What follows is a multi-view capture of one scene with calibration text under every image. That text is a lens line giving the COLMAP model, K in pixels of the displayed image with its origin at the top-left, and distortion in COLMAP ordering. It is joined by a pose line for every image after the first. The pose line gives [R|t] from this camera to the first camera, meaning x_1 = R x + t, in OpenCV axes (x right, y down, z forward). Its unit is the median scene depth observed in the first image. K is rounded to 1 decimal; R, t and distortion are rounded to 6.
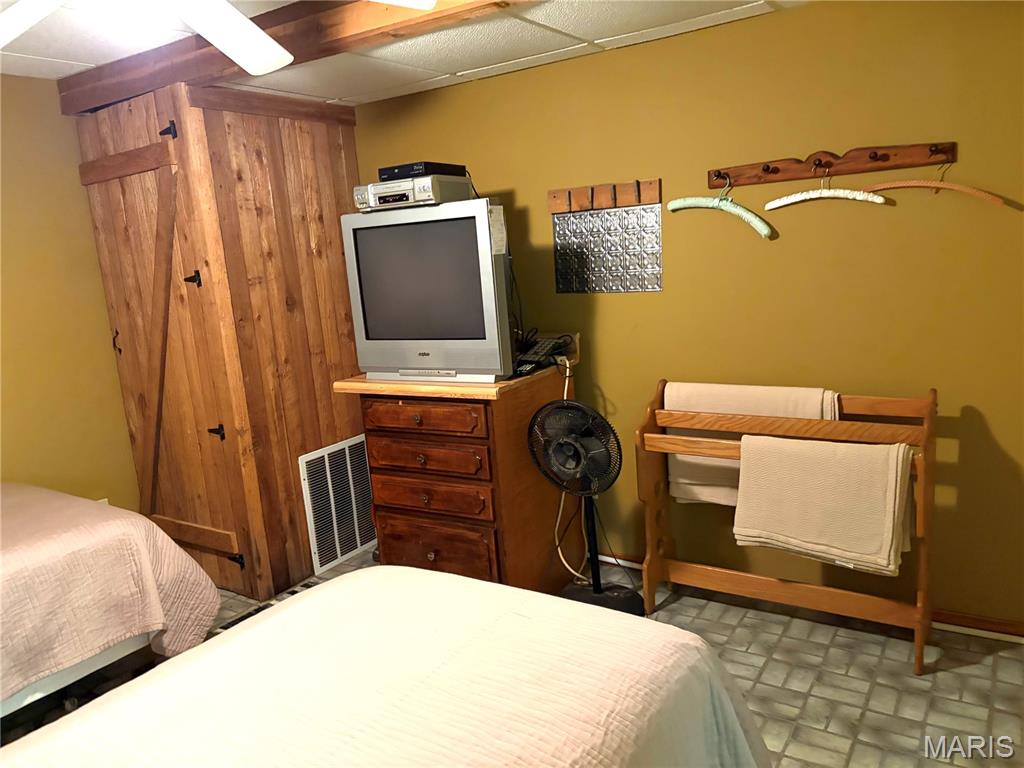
lens RADIAL K [[772.7, 0, 520.4], [0, 772.7, 387.8], [0, 0, 1]] dist [0.050083, -0.064644]
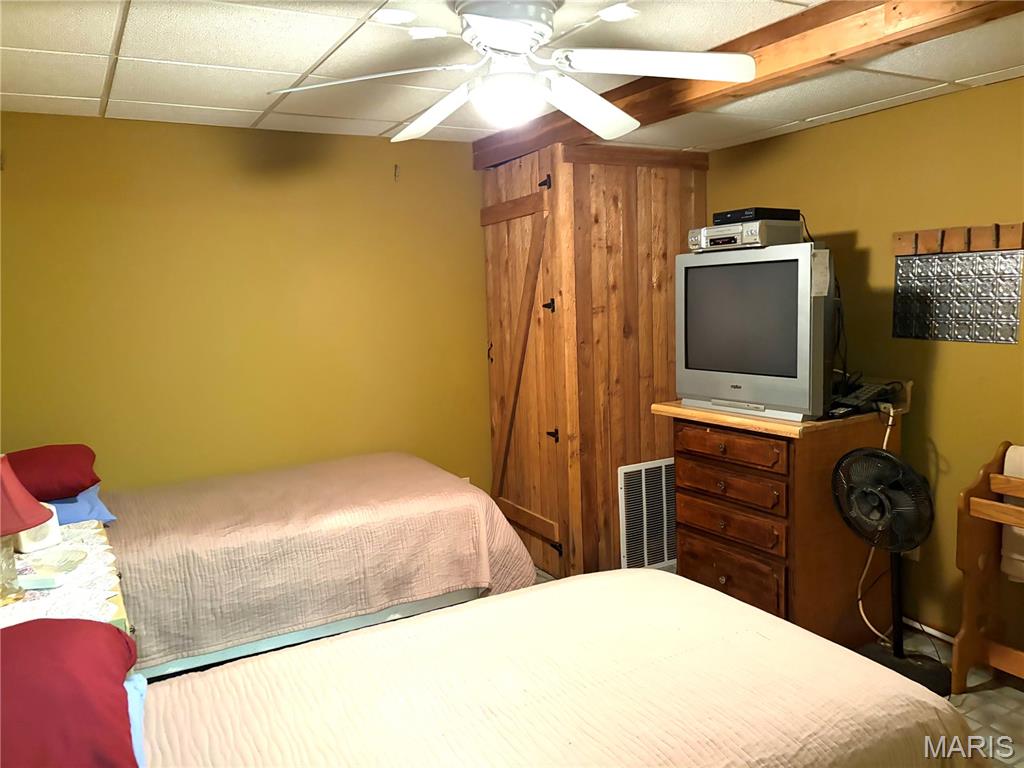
lens RADIAL K [[772.7, 0, 508.9], [0, 772.7, 385.6], [0, 0, 1]] dist [0.050083, -0.064644]
pose [[0.883259, 0.099705, -0.458161, 0.082322], [-0.115834, 0.993243, -0.007158, -0.001868], [0.454351, 0.059393, 0.888840, -0.076733]]
